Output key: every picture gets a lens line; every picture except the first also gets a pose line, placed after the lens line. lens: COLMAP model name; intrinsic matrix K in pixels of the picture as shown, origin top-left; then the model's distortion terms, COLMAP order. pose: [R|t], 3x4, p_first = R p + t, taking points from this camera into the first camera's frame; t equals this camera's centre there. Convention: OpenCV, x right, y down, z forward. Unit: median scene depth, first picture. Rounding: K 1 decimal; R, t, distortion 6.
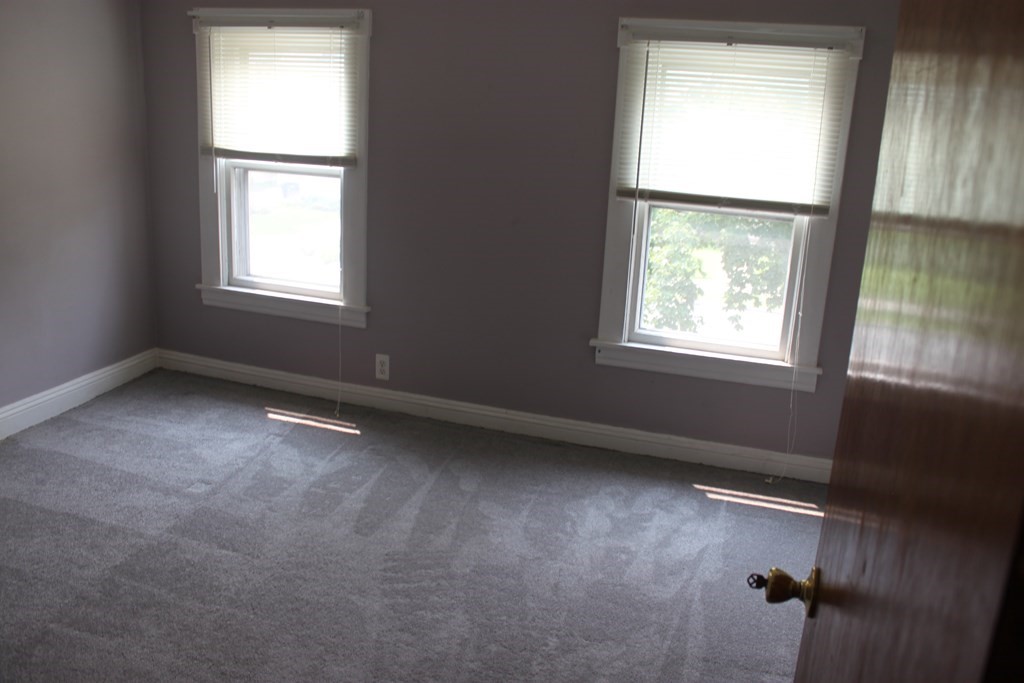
lens RADIAL K [[843.1, 0, 513.9], [0, 843.1, 331.2], [0, 0, 1]] dist [-0.163889, 0.139397]
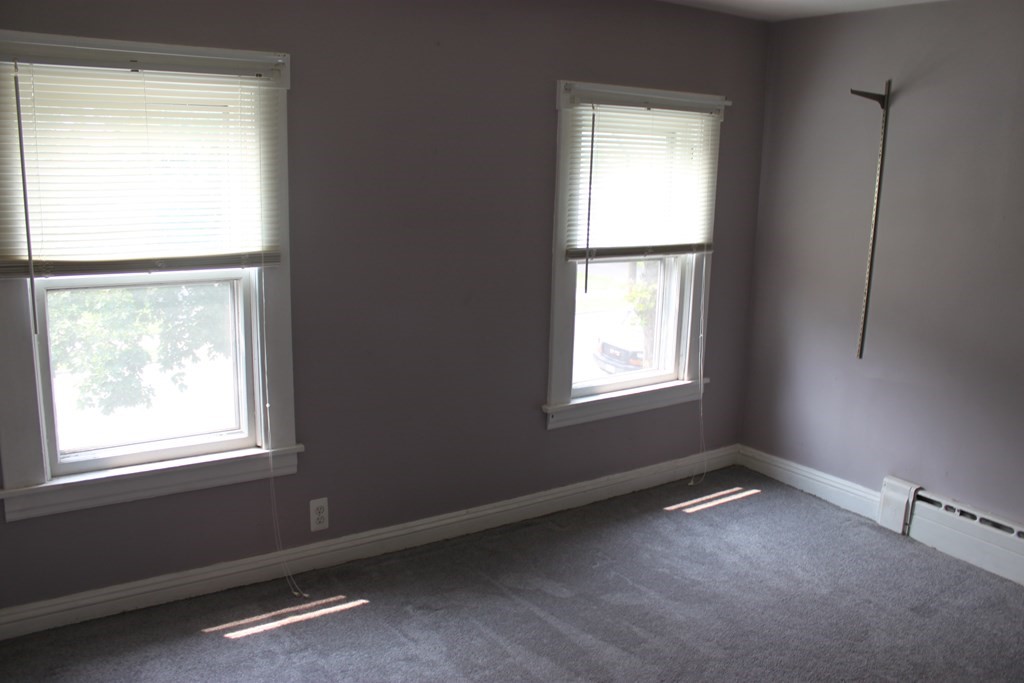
lens RADIAL K [[843.1, 0, 513.9], [0, 843.1, 331.2], [0, 0, 1]] dist [-0.163889, 0.139397]
pose [[0.631481, -0.187233, 0.752447, -0.666724], [0.219120, 0.973945, 0.058456, -0.144605], [-0.743787, 0.127963, 0.656054, 0.389502]]
